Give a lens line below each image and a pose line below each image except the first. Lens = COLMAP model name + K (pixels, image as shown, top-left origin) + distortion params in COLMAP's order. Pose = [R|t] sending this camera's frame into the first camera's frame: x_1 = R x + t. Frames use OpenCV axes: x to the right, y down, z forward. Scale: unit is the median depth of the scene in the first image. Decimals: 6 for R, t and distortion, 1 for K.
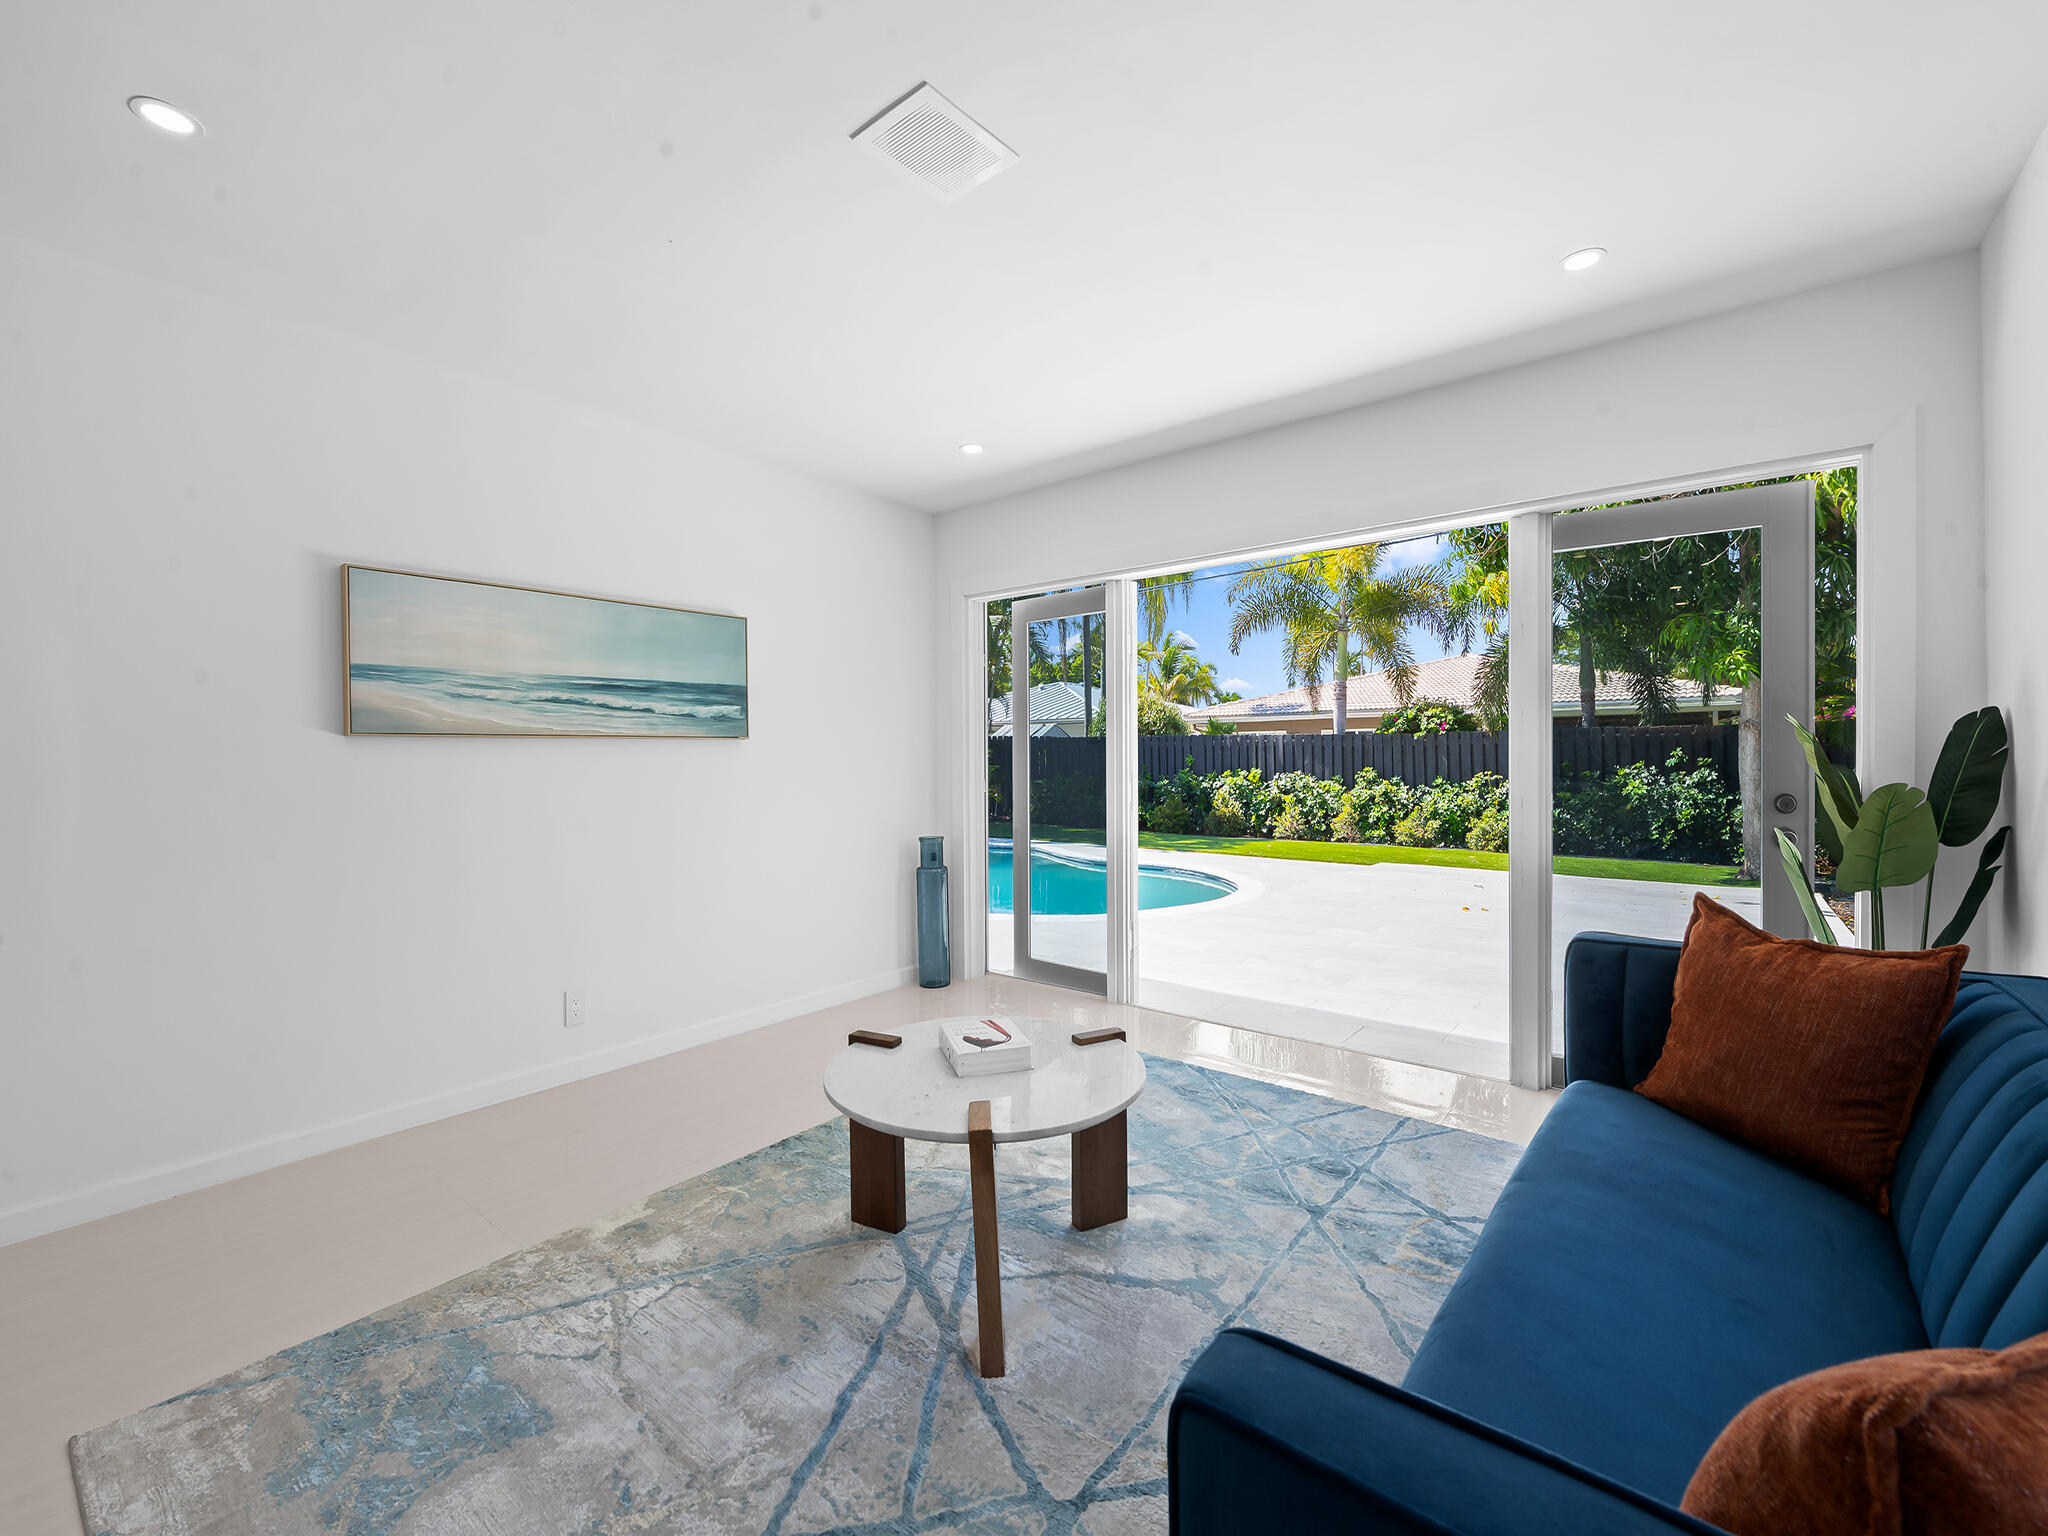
lens RADIAL K [[866.3, 0, 1020.2], [0, 866.3, 758.5], [0, 0, 1]] dist [-0.013208, -0.000242]
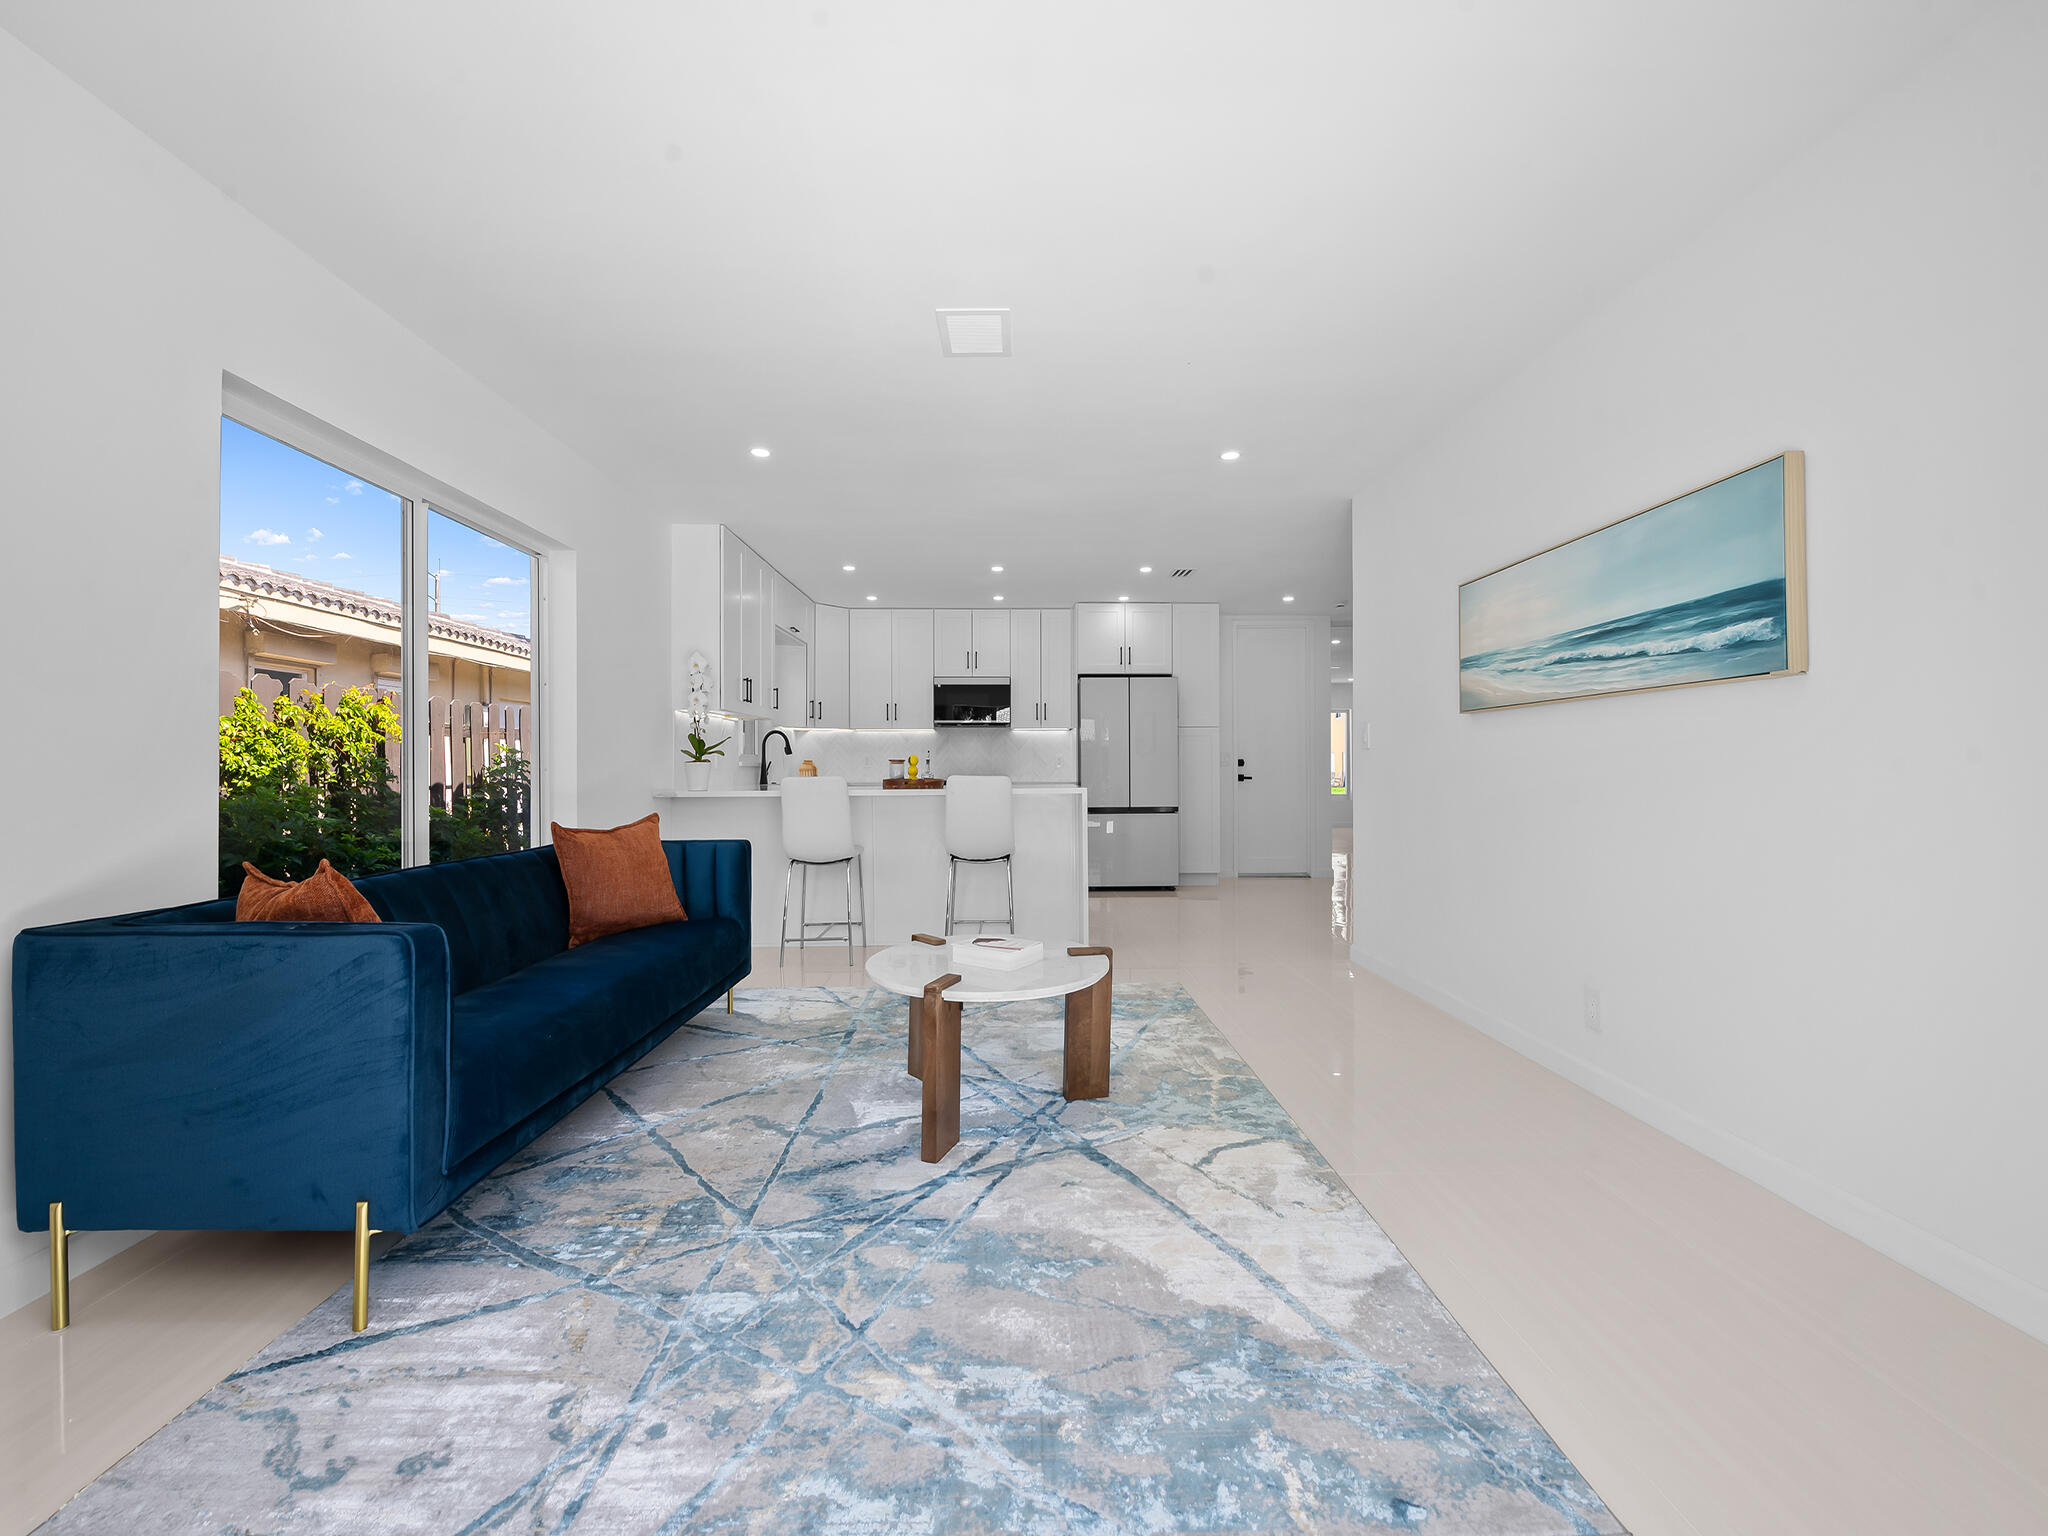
lens RADIAL K [[820.9, 0, 1025.3], [0, 820.9, 768.1], [0, 0, 1]] dist [-0.004276, -0.001489]
pose [[-0.767137, 0.015312, -0.641300, 0.443085], [0.012543, 0.999882, 0.008869, 0.030579], [0.641360, -0.001240, -0.767239, 1.239459]]
